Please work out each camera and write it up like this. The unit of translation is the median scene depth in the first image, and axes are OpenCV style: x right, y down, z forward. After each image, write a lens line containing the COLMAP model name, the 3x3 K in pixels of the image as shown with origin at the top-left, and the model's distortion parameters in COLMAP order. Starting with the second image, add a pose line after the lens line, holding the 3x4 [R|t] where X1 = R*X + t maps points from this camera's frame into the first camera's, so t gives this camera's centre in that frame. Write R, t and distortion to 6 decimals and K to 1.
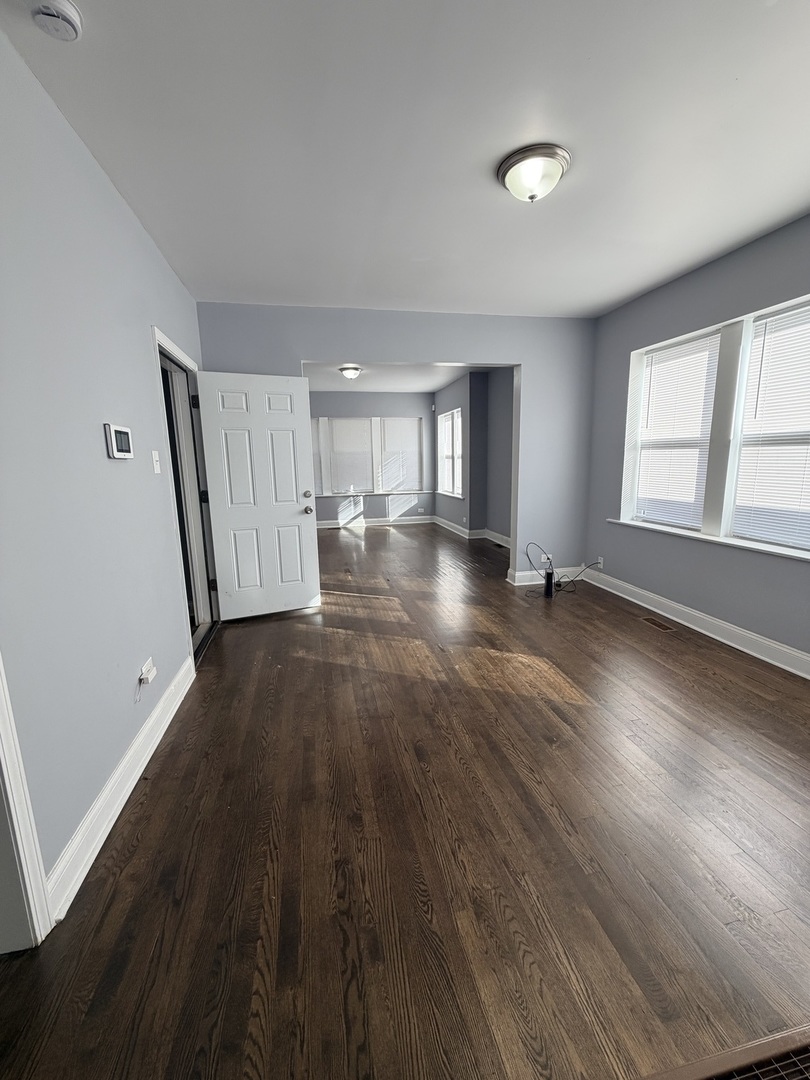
lens RADIAL K [[433.2, 0, 404.4], [0, 433.2, 538.6], [0, 0, 1]] dist [0.003760, -0.000102]
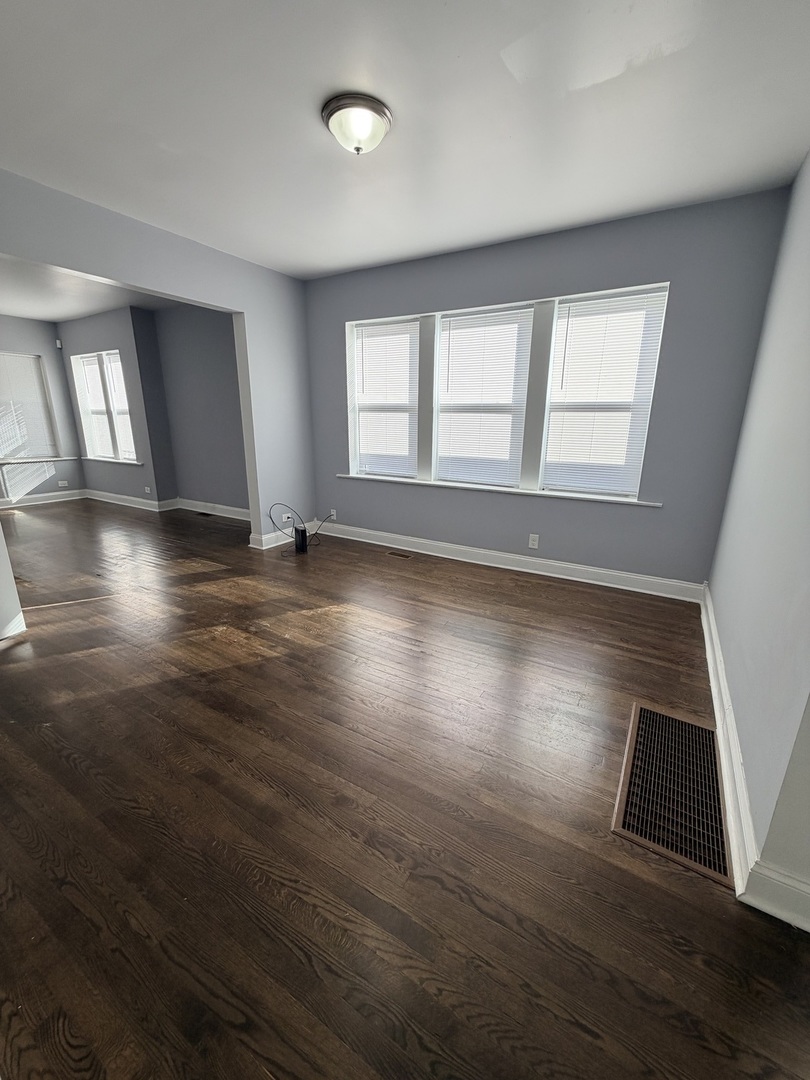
lens RADIAL K [[433.2, 0, 404.4], [0, 433.2, 538.6], [0, 0, 1]] dist [0.003760, -0.000102]
pose [[0.677984, -0.168849, 0.715421, -0.257057], [0.108991, 0.985594, 0.129326, -0.008608], [-0.726952, -0.009706, 0.686620, 0.113735]]
